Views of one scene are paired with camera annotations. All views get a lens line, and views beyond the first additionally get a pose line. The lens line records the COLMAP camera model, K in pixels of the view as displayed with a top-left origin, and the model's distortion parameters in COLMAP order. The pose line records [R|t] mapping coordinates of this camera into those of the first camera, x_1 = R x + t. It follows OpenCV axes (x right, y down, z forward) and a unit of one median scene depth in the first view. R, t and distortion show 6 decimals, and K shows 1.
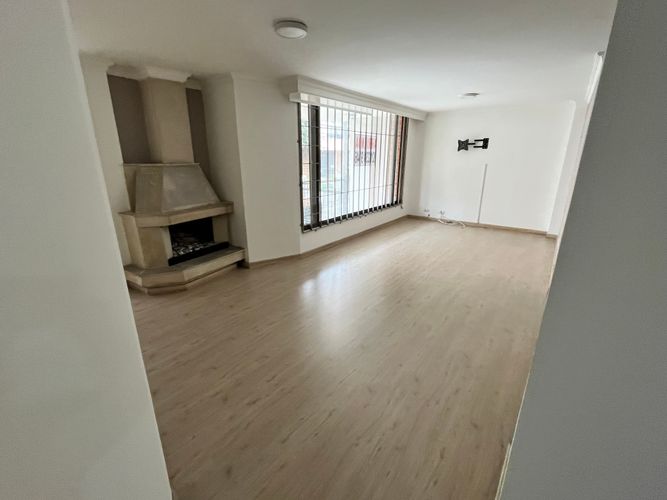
lens RADIAL K [[303.0, 0, 331.1], [0, 303.0, 253.1], [0, 0, 1]] dist [0.001861, -0.000360]
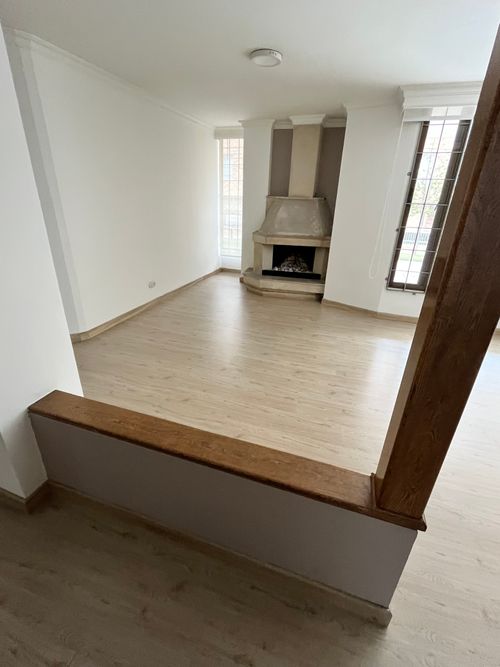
lens RADIAL K [[303.0, 0, 247.8], [0, 303.0, 329.3], [0, 0, 1]] dist [0.001861, -0.000360]
pose [[0.322182, 0.396047, -0.859852, 0.662604], [-0.322529, 0.899866, 0.293627, -0.107284], [0.890042, 0.182726, 0.417657, 0.396662]]
